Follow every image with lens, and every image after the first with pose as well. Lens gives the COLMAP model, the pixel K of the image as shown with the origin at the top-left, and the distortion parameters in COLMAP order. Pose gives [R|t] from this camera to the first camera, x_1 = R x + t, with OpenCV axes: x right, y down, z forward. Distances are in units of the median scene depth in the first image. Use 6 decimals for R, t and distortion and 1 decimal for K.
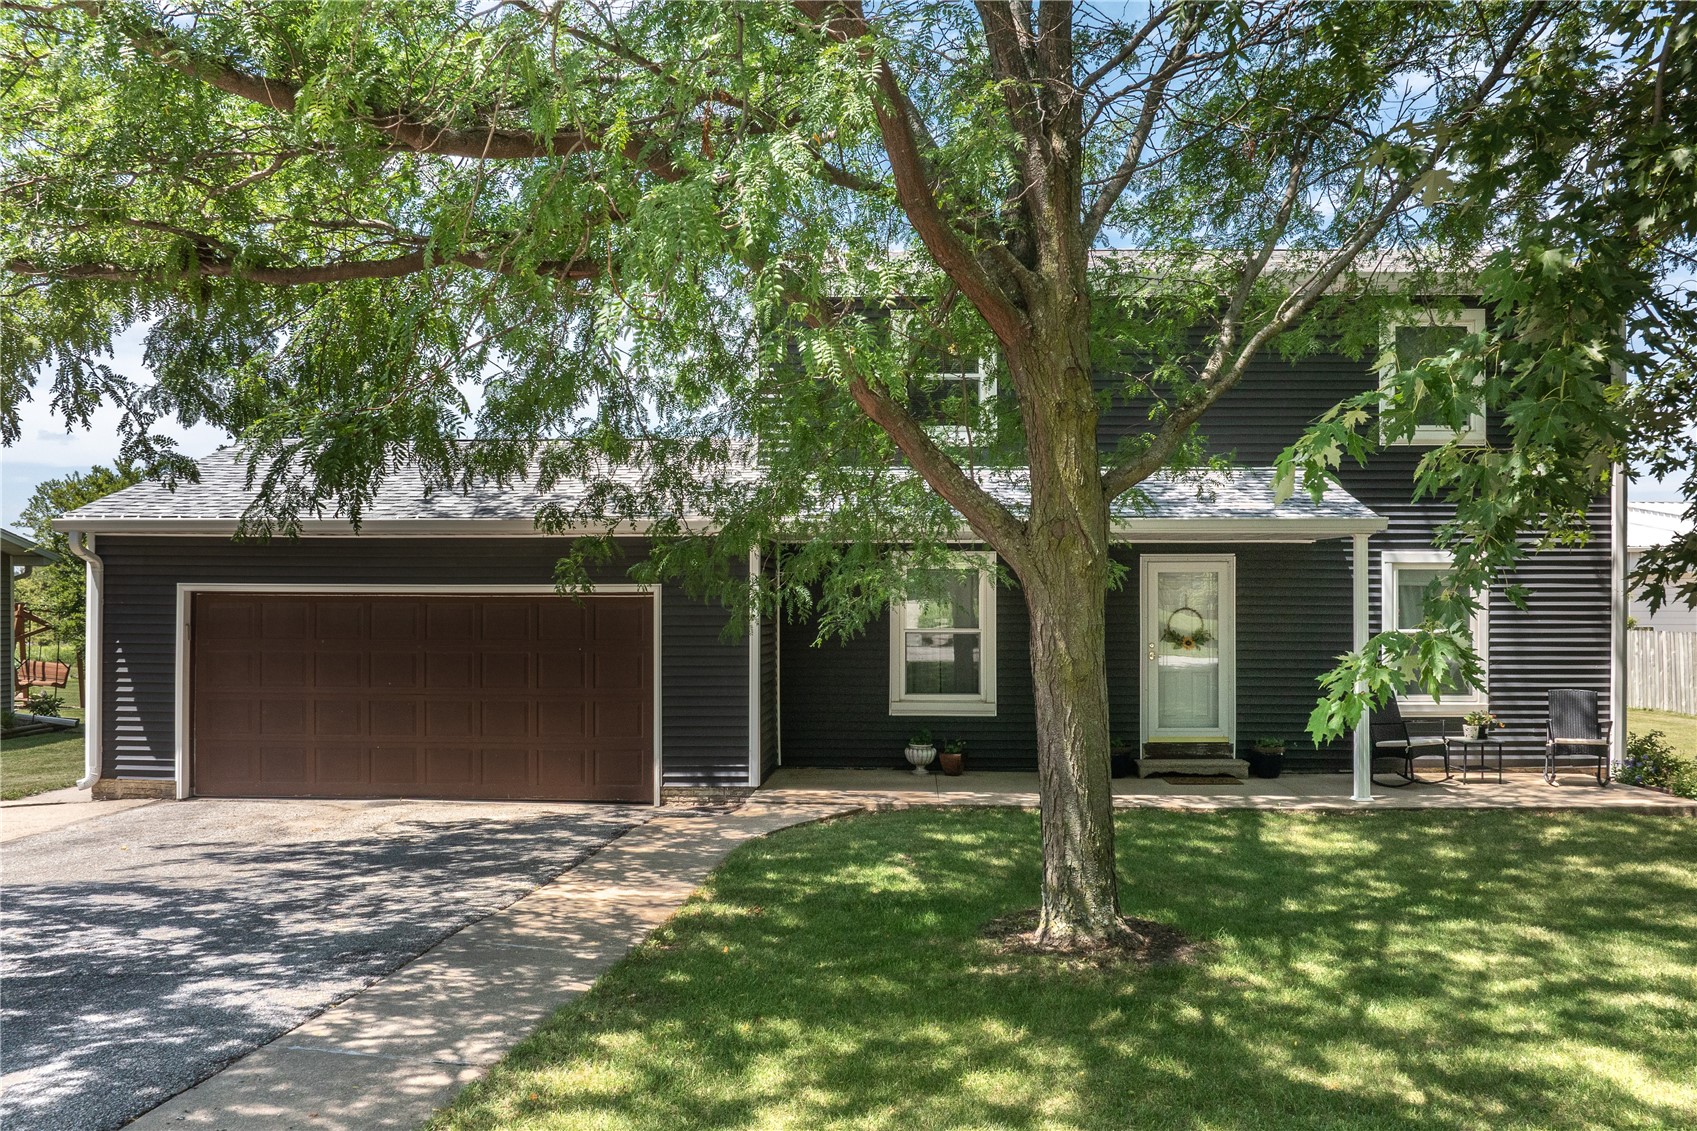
lens RADIAL K [[1206.9, 0, 848.2], [0, 1206.9, 580.3], [0, 0, 1]] dist [-0.029868, 0.000250]
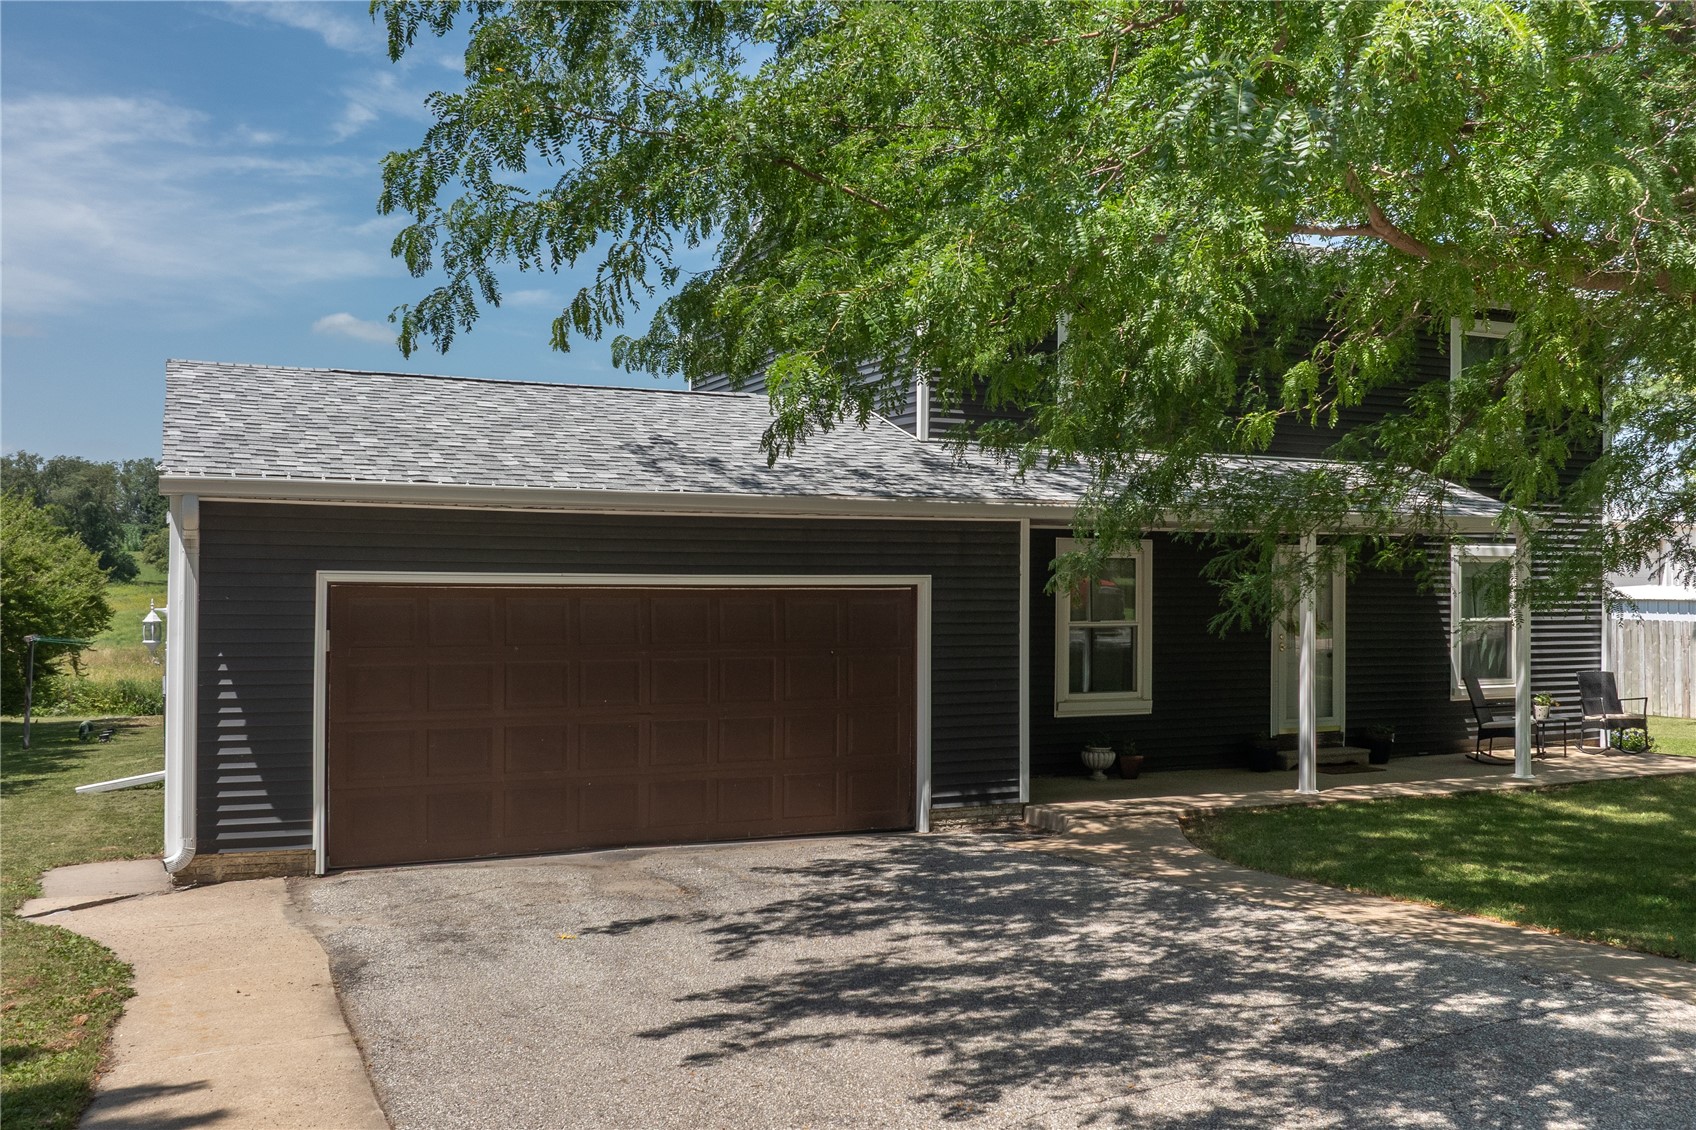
lens RADIAL K [[1422.5, 0, 847.9], [0, 1422.5, 556.8], [0, 0, 1]] dist [-0.034454, 0.000603]
pose [[0.903132, 0.008850, 0.429271, -0.636079], [-0.009072, 0.999958, -0.001529, -0.007288], [-0.429267, -0.002514, 0.903174, 0.106623]]
